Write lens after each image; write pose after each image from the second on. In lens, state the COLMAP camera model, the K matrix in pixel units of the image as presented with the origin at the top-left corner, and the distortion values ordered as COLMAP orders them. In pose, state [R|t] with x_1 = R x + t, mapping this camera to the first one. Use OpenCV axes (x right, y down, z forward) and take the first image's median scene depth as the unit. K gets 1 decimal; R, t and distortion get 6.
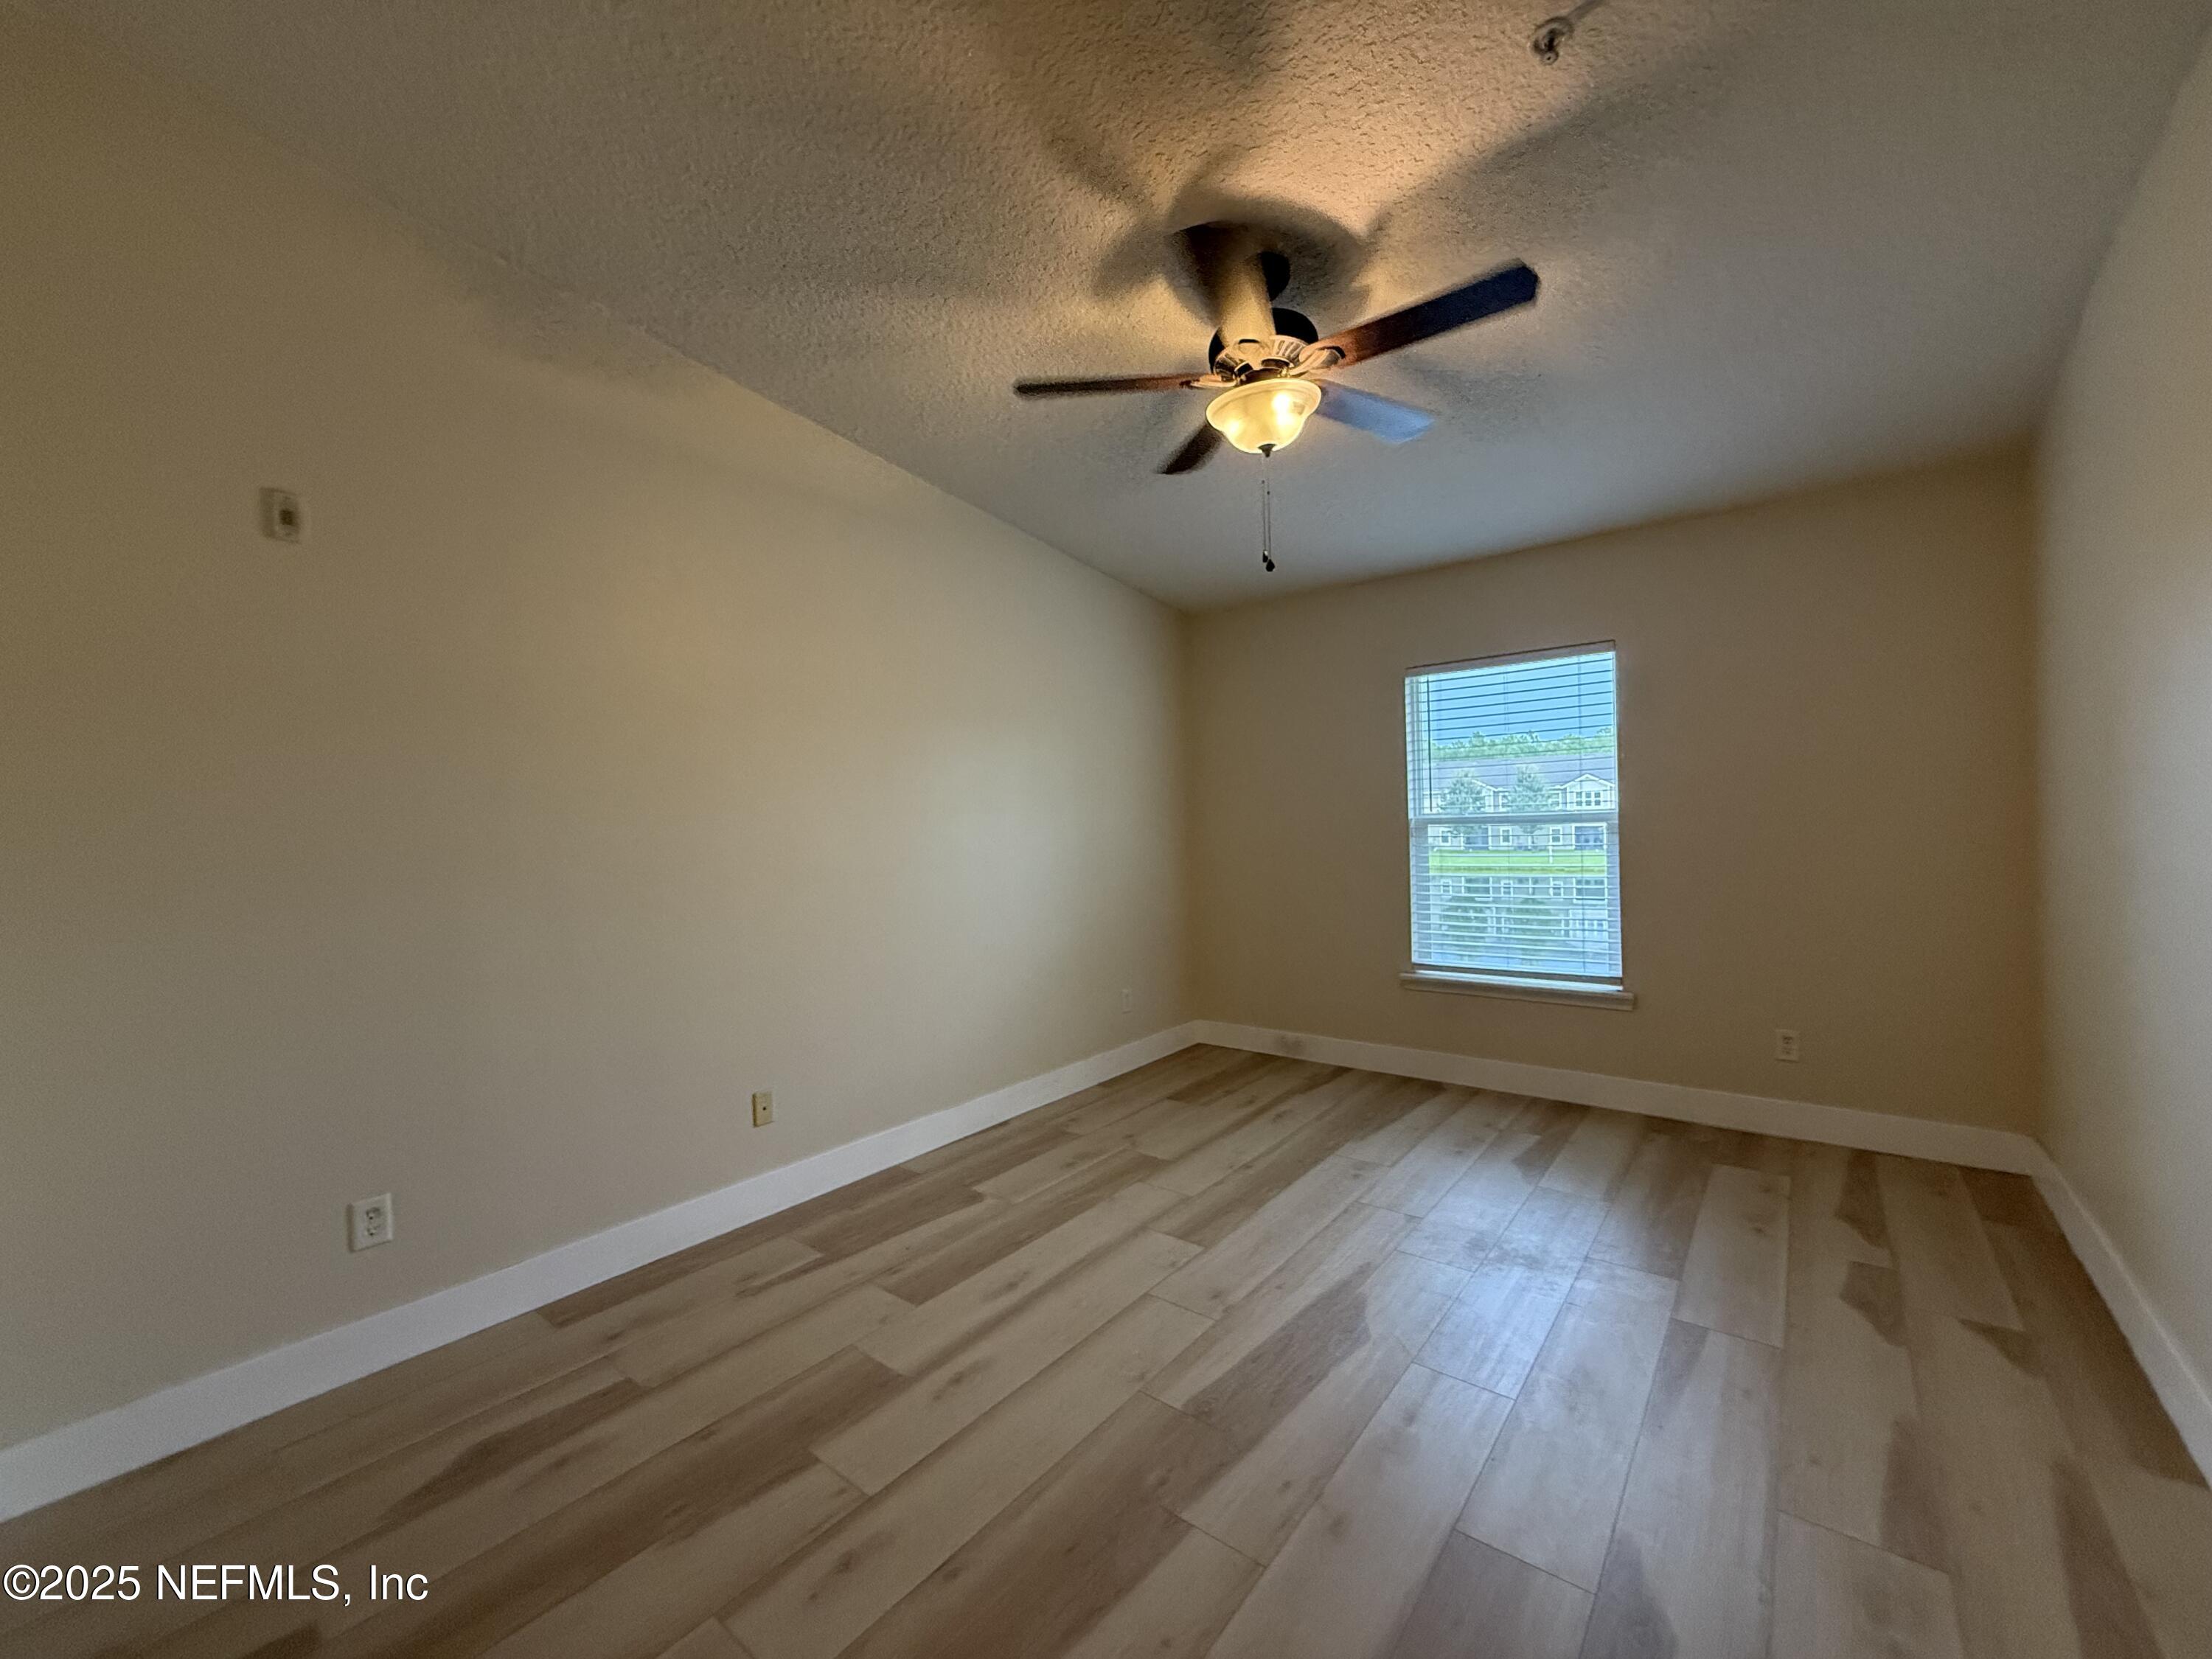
lens RADIAL K [[872.9, 0, 1107.5], [0, 872.9, 832.7], [0, 0, 1]] dist [-0.003852, 0.000111]
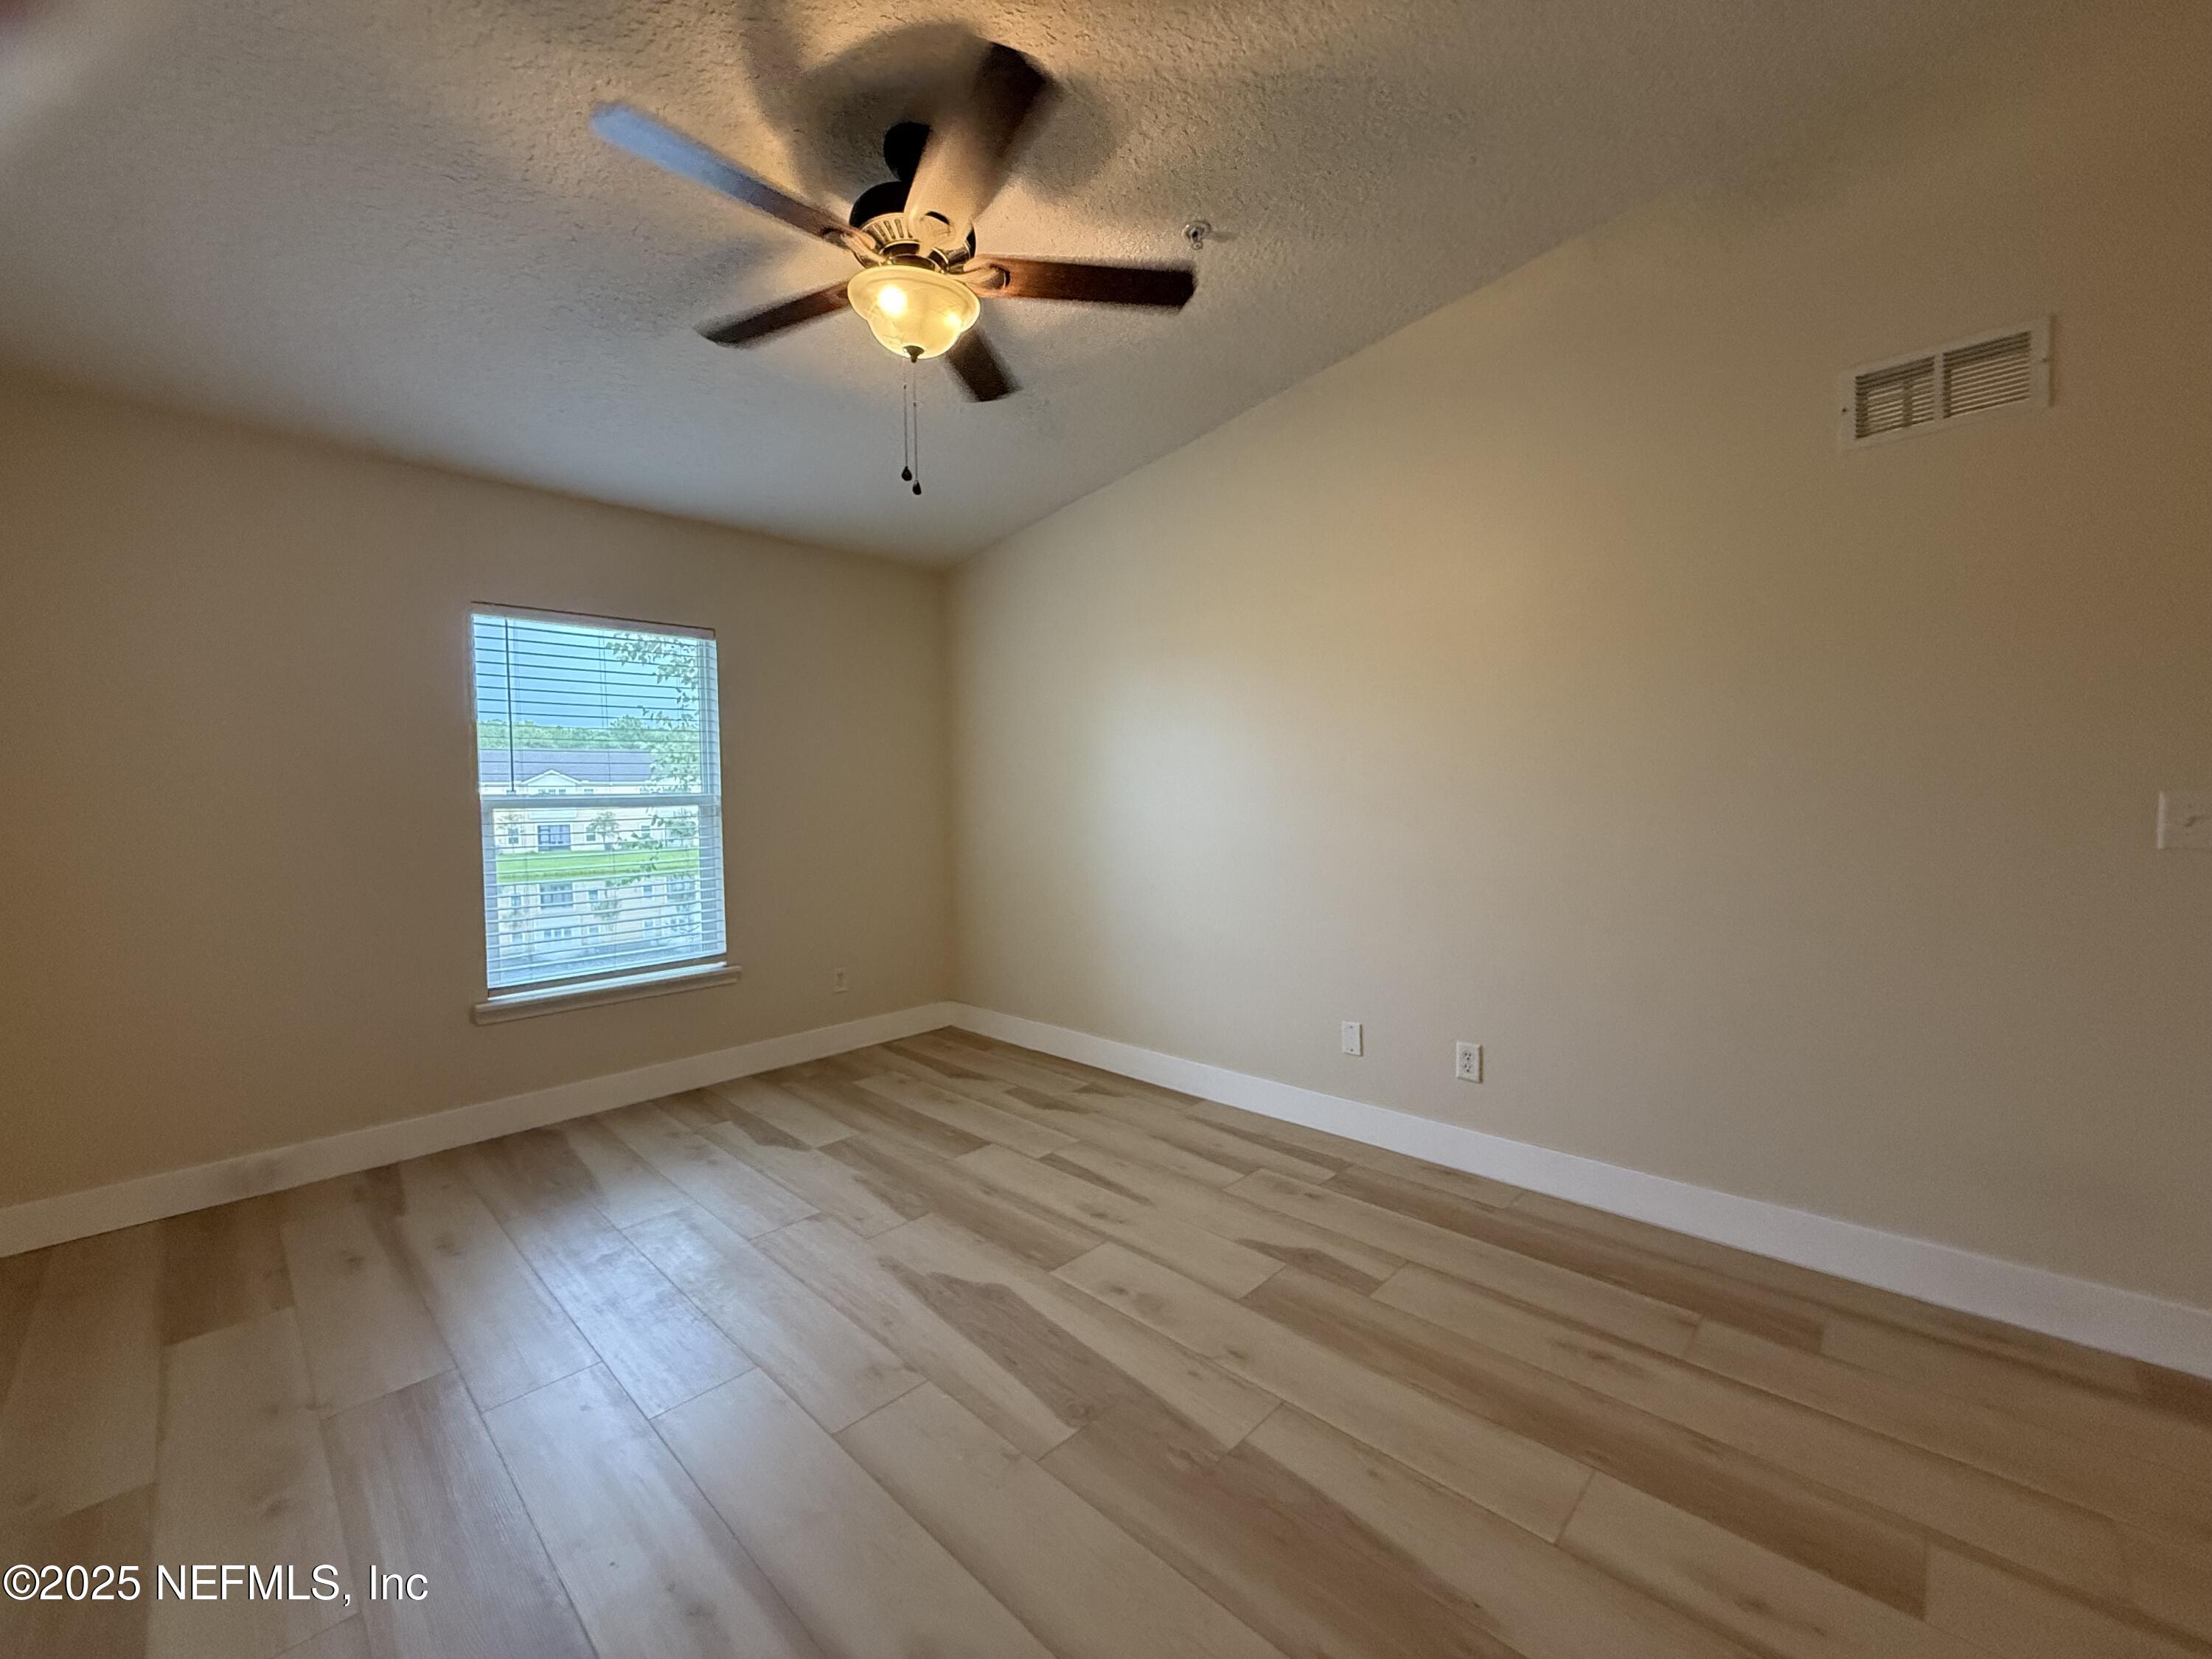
lens RADIAL K [[872.9, 0, 1087.0], [0, 872.9, 832.7], [0, 0, 1]] dist [-0.003852, 0.000111]
pose [[0.105195, -0.011412, 0.994386, -0.412290], [0.031195, 0.999480, 0.008171, 0.026659], [-0.993962, 0.030160, 0.105496, 0.460879]]
